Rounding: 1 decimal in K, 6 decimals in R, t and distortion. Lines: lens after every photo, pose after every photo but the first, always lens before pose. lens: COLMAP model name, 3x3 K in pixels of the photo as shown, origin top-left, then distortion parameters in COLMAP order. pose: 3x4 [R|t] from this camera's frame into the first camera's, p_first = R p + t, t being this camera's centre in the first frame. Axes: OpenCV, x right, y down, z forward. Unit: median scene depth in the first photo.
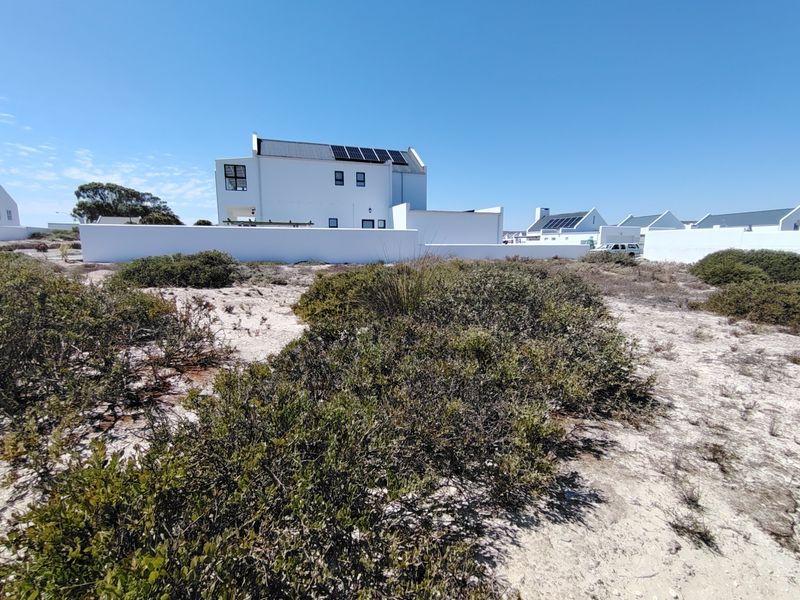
lens RADIAL K [[377.5, 0, 397.6], [0, 377.5, 302.0], [0, 0, 1]] dist [0.001754, 0.000783]
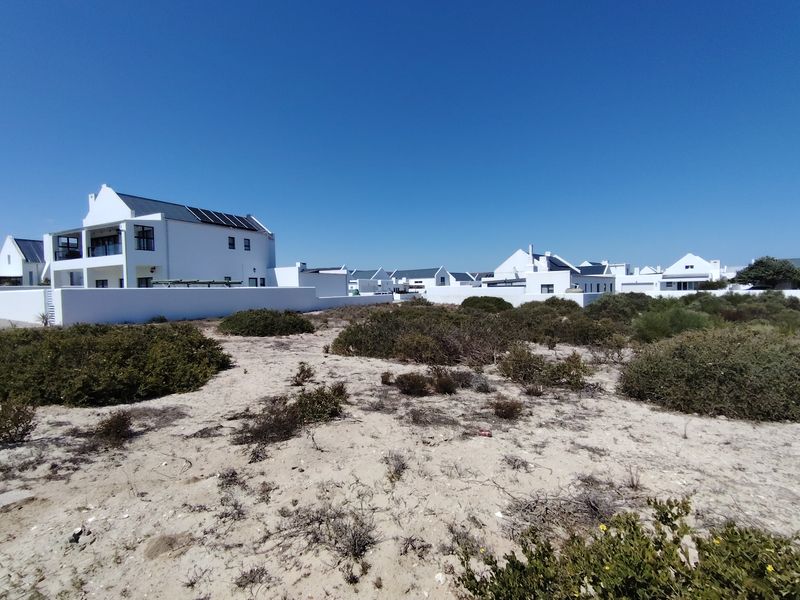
lens RADIAL K [[377.5, 0, 401.0], [0, 377.5, 301.3], [0, 0, 1]] dist [0.001754, 0.000783]
pose [[0.730610, -0.034540, 0.681921, -0.522917], [0.119217, 0.989832, -0.077593, 0.000212], [-0.672307, 0.137987, 0.727298, -0.149707]]
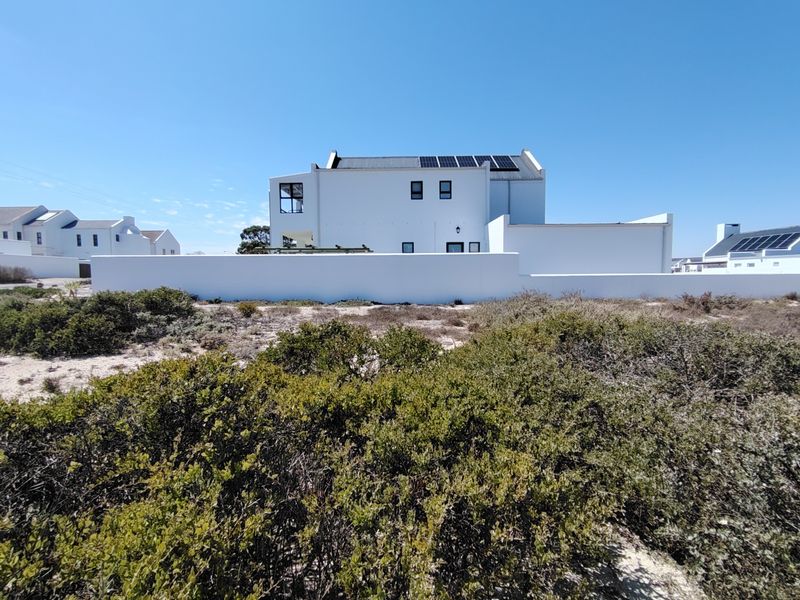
lens RADIAL K [[377.5, 0, 396.9], [0, 377.5, 292.0], [0, 0, 1]] dist [0.001754, 0.000783]
pose [[0.941448, 0.005267, -0.337117, 0.060951], [-0.041386, 0.994122, -0.100046, -0.040989], [0.334608, 0.108140, 0.936132, 0.269619]]
